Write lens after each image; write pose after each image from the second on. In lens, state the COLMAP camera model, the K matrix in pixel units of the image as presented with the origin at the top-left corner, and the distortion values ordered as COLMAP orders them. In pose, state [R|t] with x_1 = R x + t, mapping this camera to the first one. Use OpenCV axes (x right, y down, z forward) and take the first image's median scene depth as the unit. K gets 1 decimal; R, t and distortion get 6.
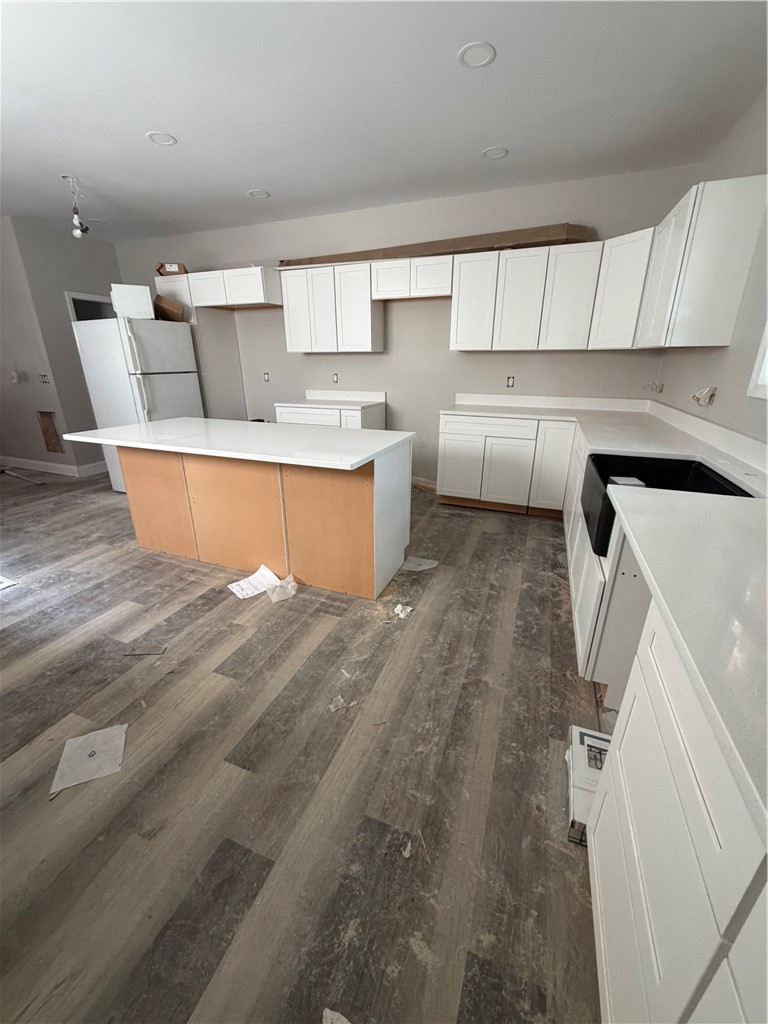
lens RADIAL K [[412.8, 0, 384.2], [0, 412.8, 515.4], [0, 0, 1]] dist [-0.002058, 0.000798]
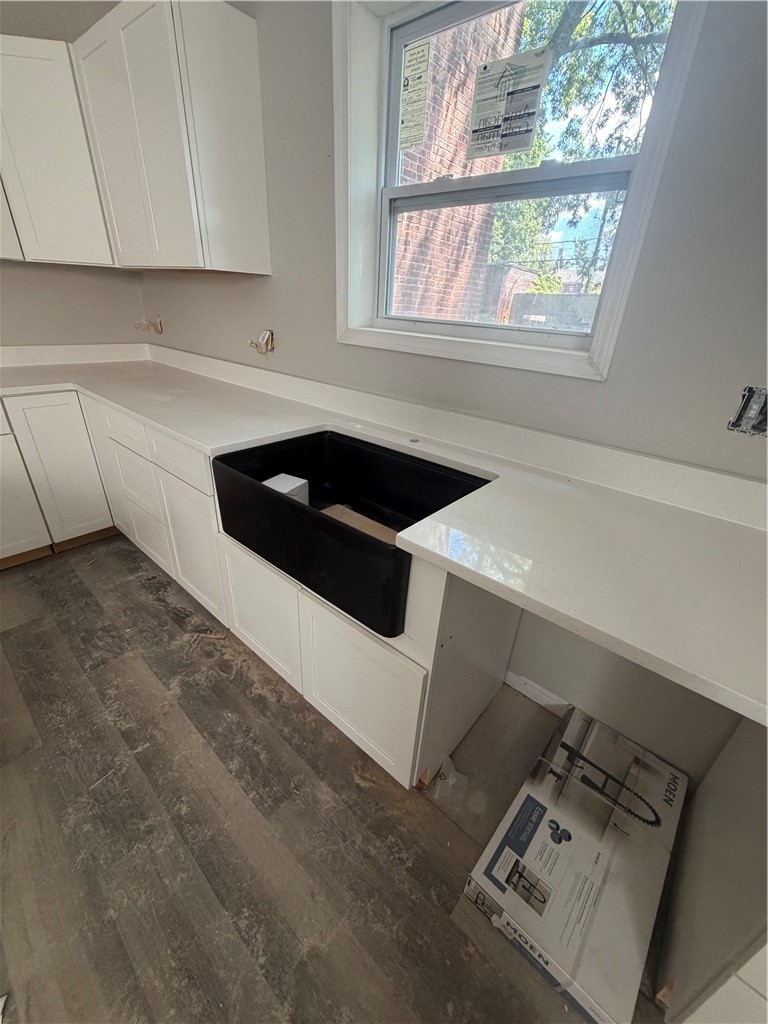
lens RADIAL K [[412.8, 0, 384.7], [0, 412.8, 510.4], [0, 0, 1]] dist [-0.002058, 0.000798]
pose [[0.346691, -0.407086, 0.845036, 0.052038], [0.285461, 0.903968, 0.318361, -0.173589], [-0.893486, 0.130852, 0.429605, 0.474074]]
